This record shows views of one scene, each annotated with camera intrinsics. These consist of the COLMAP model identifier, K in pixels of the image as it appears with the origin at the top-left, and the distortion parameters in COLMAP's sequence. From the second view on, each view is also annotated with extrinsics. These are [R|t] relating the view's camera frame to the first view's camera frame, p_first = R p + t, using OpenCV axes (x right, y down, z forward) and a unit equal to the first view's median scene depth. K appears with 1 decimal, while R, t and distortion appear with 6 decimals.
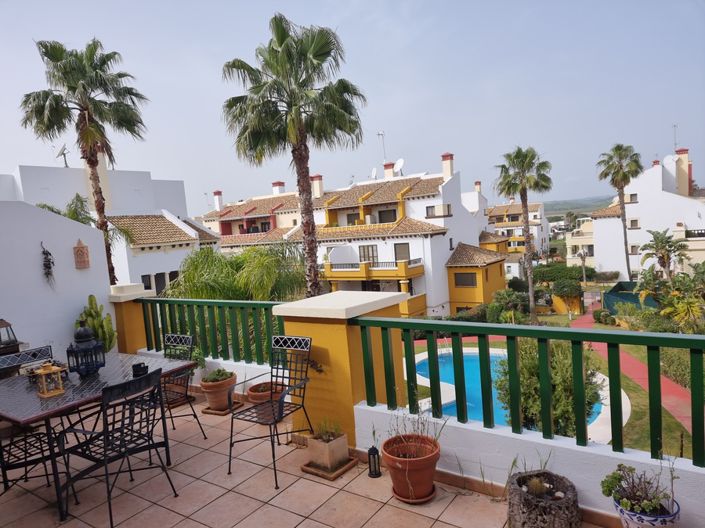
lens RADIAL K [[498.0, 0, 344.7], [0, 498.0, 276.8], [0, 0, 1]] dist [0.061672, -0.018763]
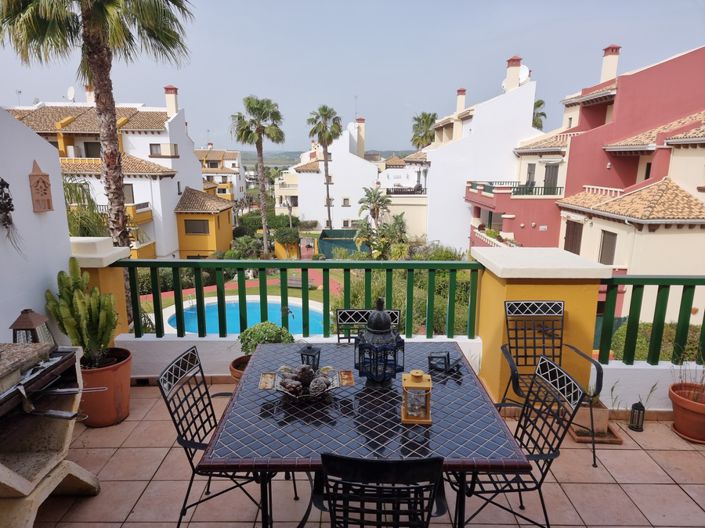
lens RADIAL K [[498.0, 0, 337.5], [0, 498.0, 280.2], [0, 0, 1]] dist [0.061672, -0.018763]
pose [[0.814553, -0.053901, 0.577579, -0.098772], [-0.012085, 0.993881, 0.109794, -0.001123], [-0.579963, -0.096413, 0.808917, 0.053222]]
